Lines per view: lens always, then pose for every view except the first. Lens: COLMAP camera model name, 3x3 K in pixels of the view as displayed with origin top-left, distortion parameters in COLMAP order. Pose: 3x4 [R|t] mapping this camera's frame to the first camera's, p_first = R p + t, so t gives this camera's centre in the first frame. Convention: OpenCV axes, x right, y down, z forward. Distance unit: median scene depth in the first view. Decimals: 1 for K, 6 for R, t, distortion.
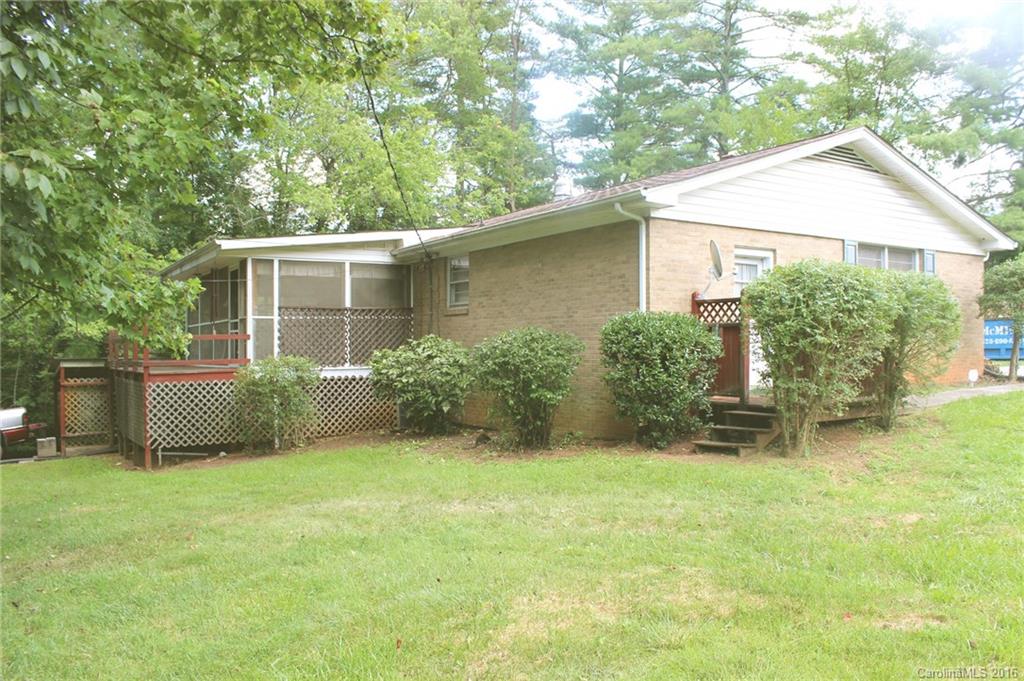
lens RADIAL K [[851.8, 0, 512.0], [0, 851.8, 340.5], [0, 0, 1]] dist [-0.162401, 0.163498]
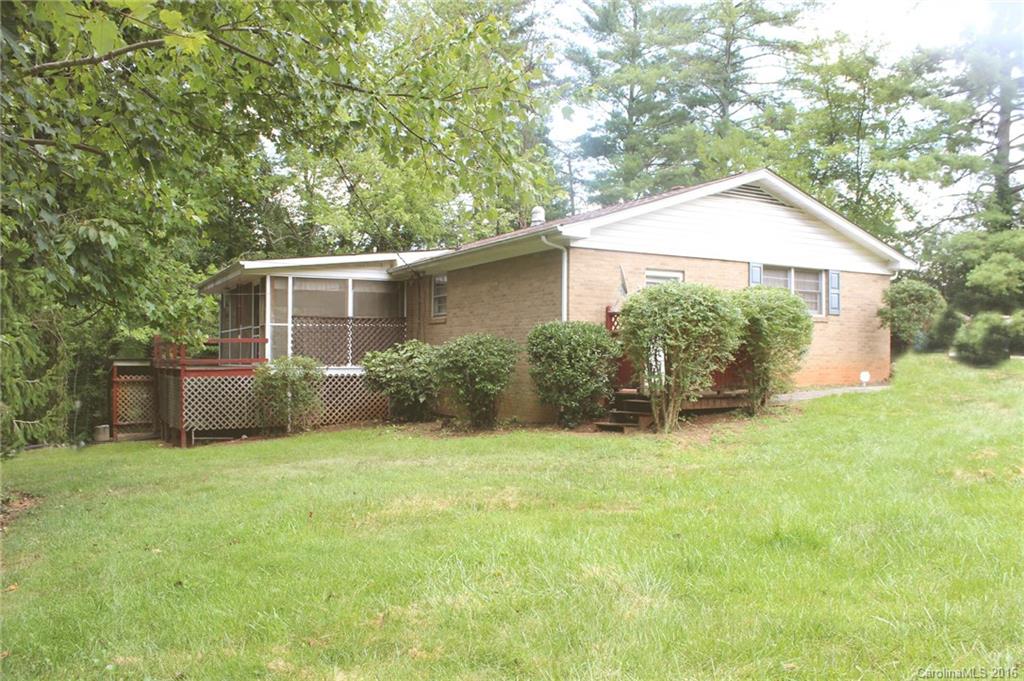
lens RADIAL K [[851.8, 0, 512.0], [0, 851.8, 340.5], [0, 0, 1]] dist [-0.162401, 0.163498]
pose [[0.998733, 0.006537, -0.049893, 0.104042], [-0.007123, 0.999908, -0.011562, 0.007356], [0.049813, 0.011902, 0.998688, -0.202370]]
